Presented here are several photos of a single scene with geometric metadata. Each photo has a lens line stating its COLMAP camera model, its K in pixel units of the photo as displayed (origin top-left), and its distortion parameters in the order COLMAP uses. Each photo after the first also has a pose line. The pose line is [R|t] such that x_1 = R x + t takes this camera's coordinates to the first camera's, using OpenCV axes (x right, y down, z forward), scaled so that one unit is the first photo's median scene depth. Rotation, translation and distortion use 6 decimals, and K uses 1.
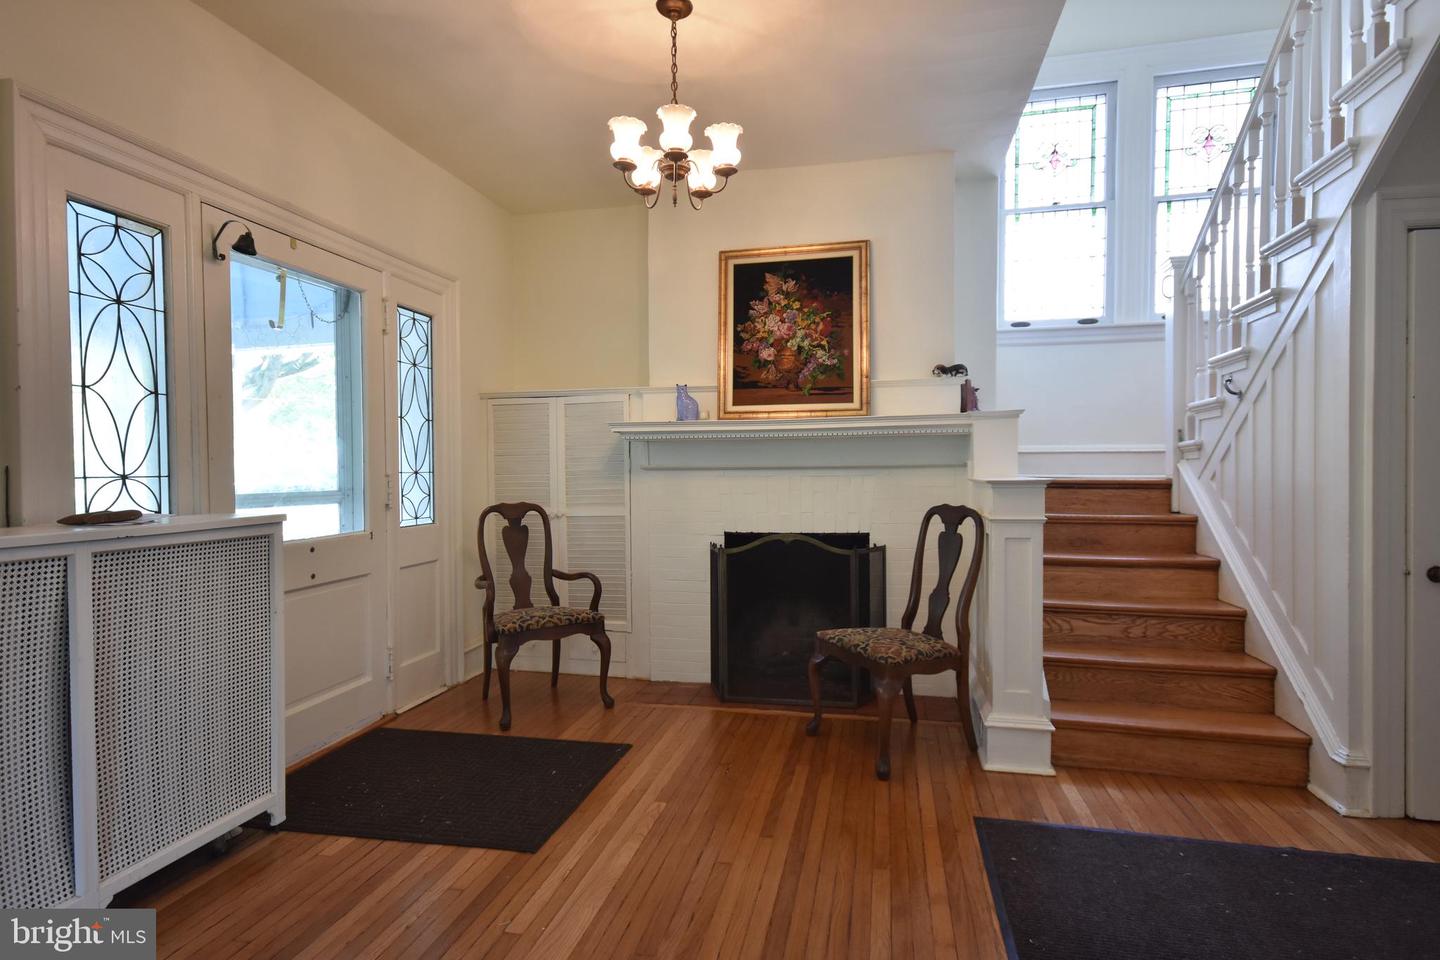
lens RADIAL K [[761.7, 0, 719.5], [0, 761.7, 483.5], [0, 0, 1]] dist [0.015853, 0.001331]
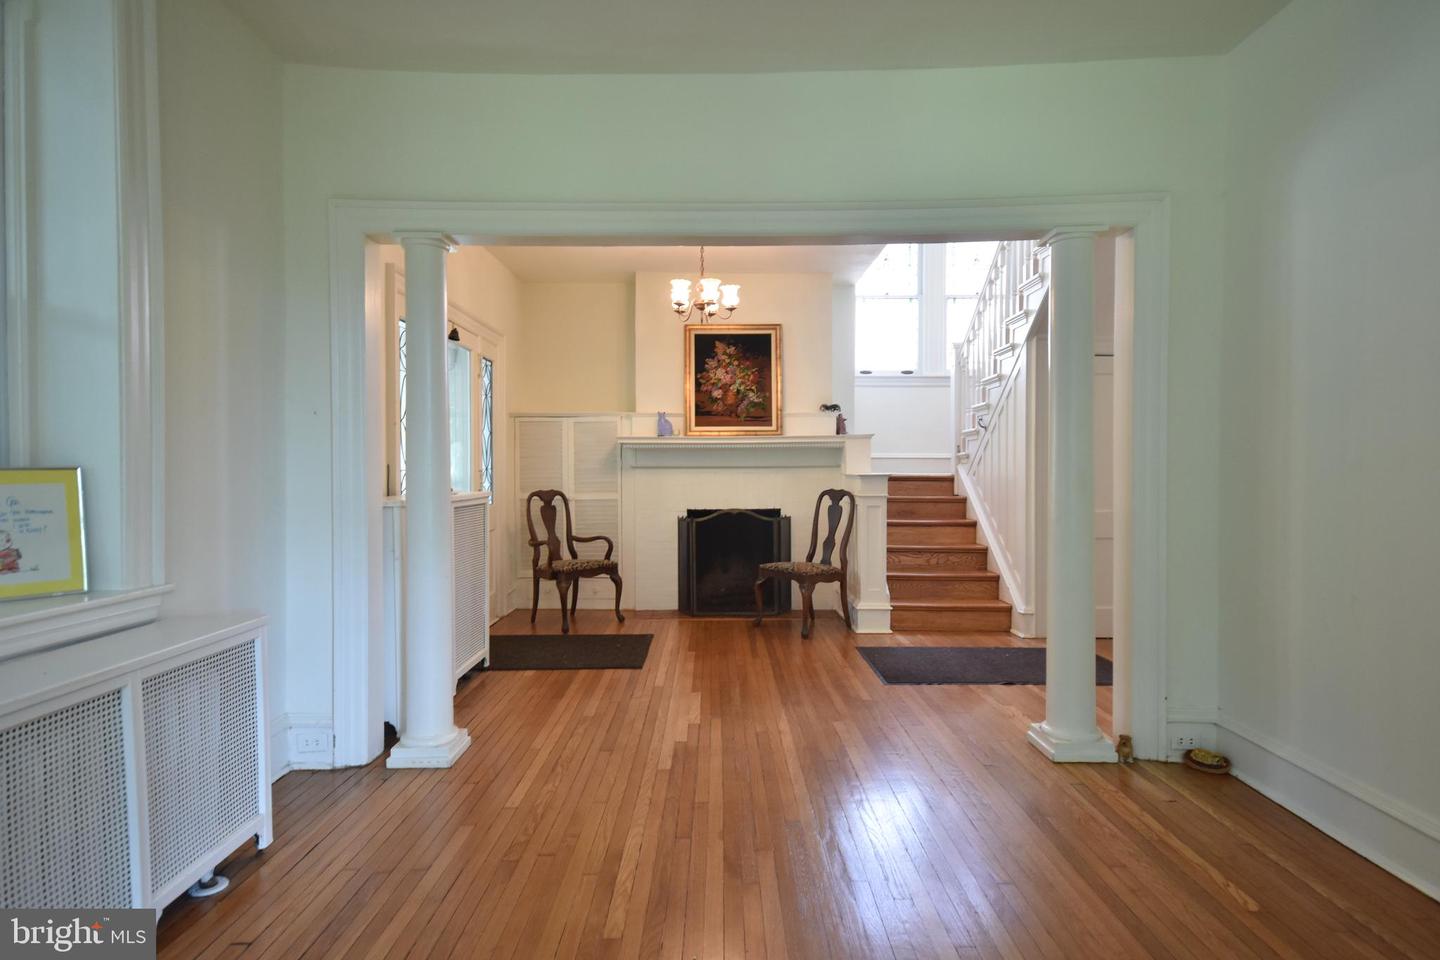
lens RADIAL K [[790.3, 0, 720.2], [0, 790.3, 482.7], [0, 0, 1]] dist [0.004866, 0.000343]
pose [[0.975555, 0.000962, 0.219755, -0.289363], [-0.000615, 0.999998, -0.001648, 0.013987], [-0.219757, 0.001473, 0.975554, -0.577907]]
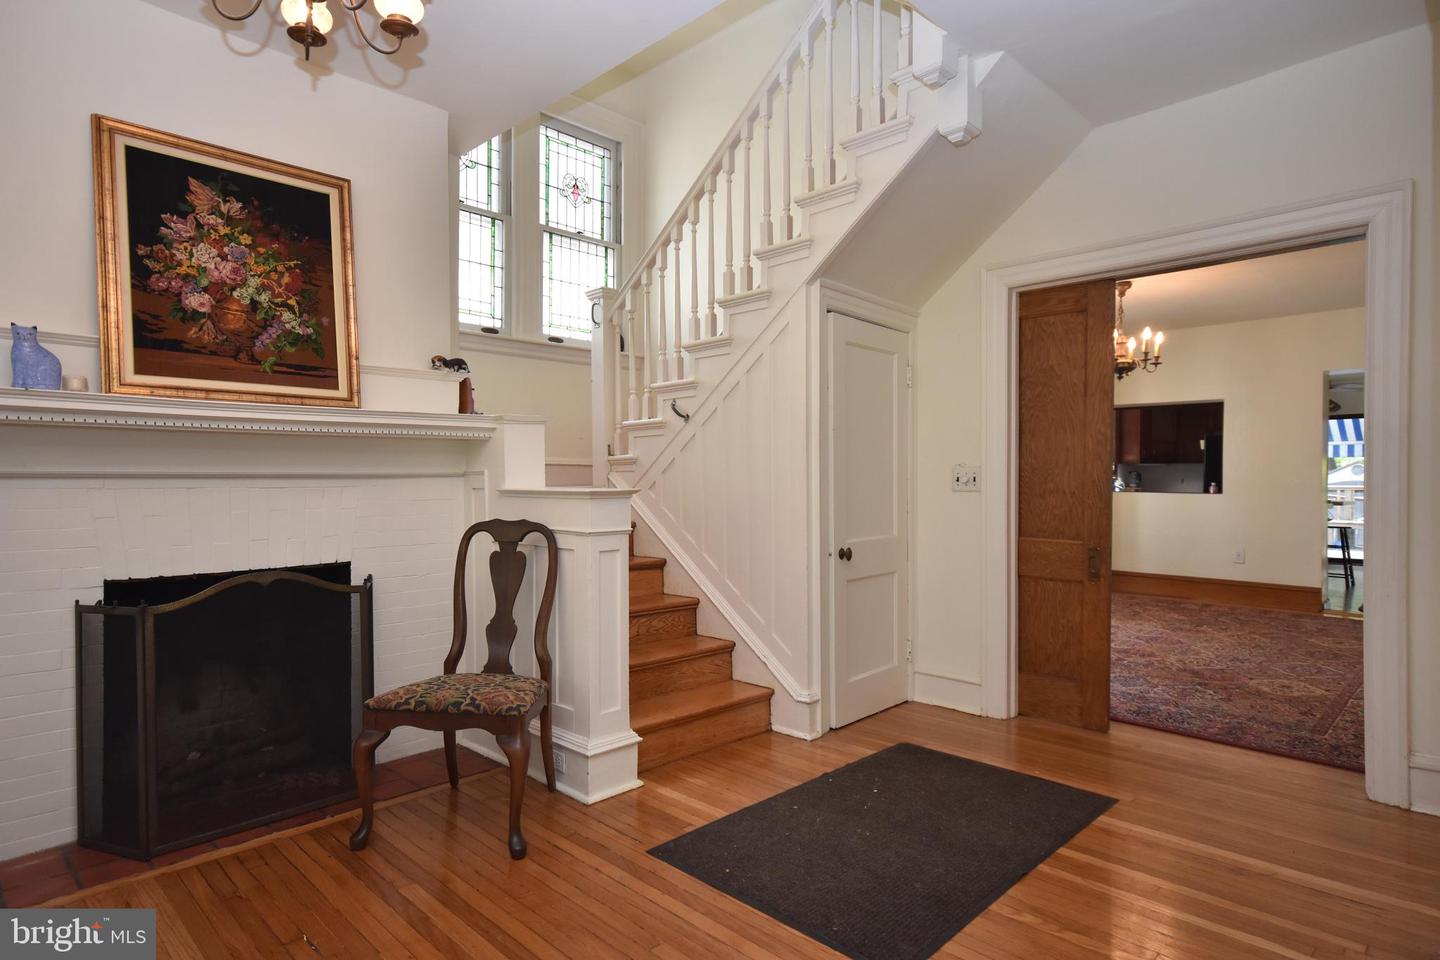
lens RADIAL K [[789.5, 0, 719.9], [0, 789.5, 484.4], [0, 0, 1]] dist [0.018900, 0.001047]
pose [[0.533057, 0.001044, 0.846079, -0.282783], [0.013649, 0.999858, -0.009833, 0.000079], [-0.845969, 0.016790, 0.532967, 0.262453]]
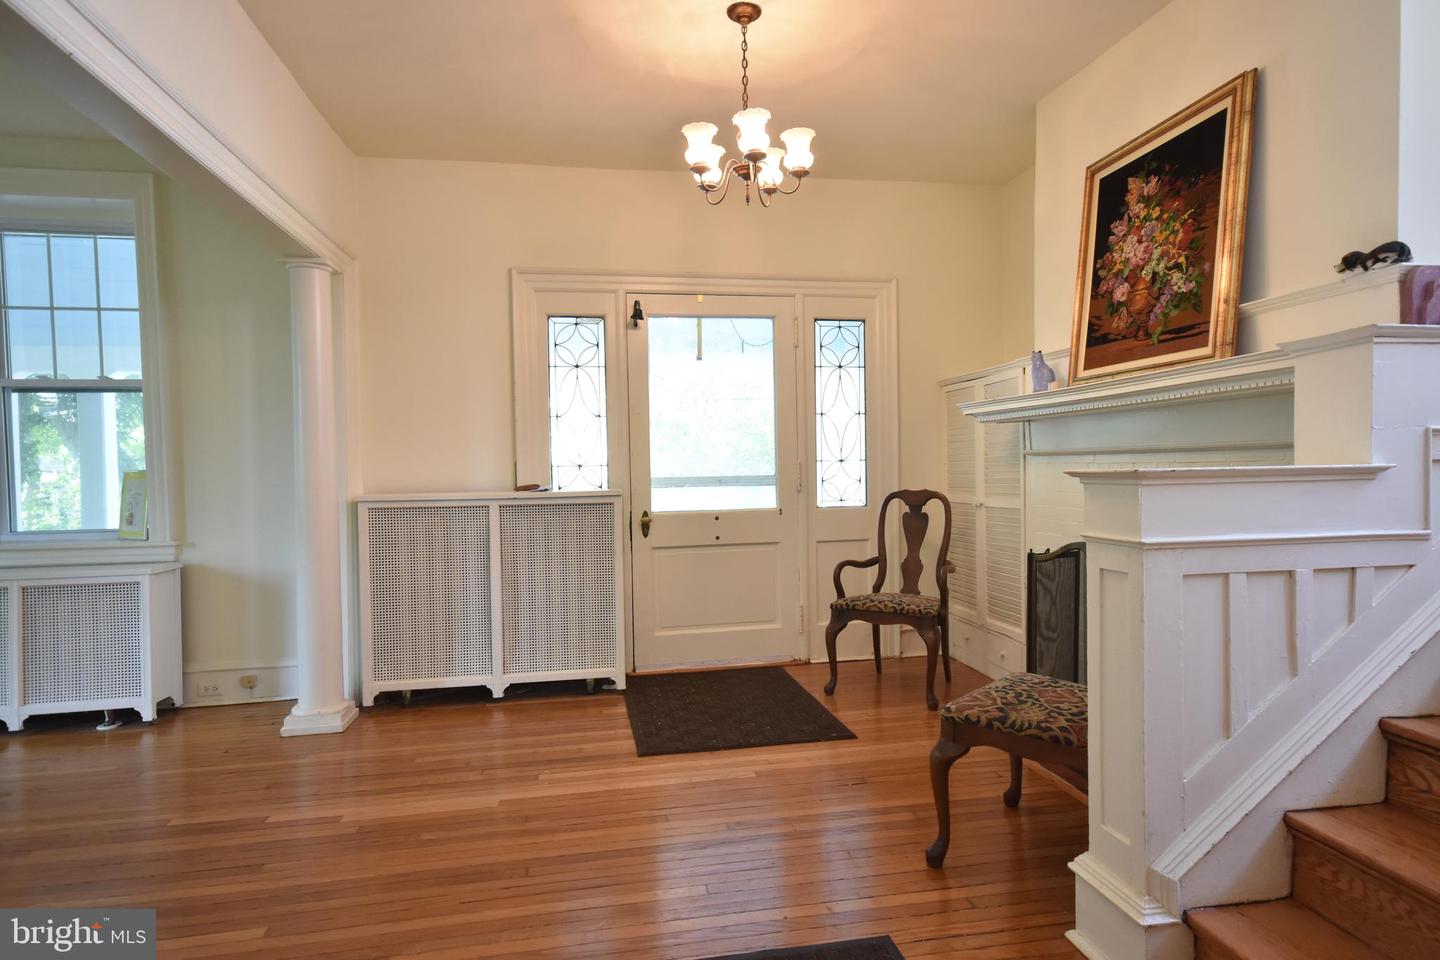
lens RADIAL K [[789.5, 0, 719.9], [0, 789.5, 484.4], [0, 0, 1]] dist [0.018900, 0.001047]
pose [[0.386733, 0.021722, -0.921936, 0.622015], [-0.004099, 0.999753, 0.021836, -0.004200], [0.922182, -0.004666, 0.386727, 0.367674]]
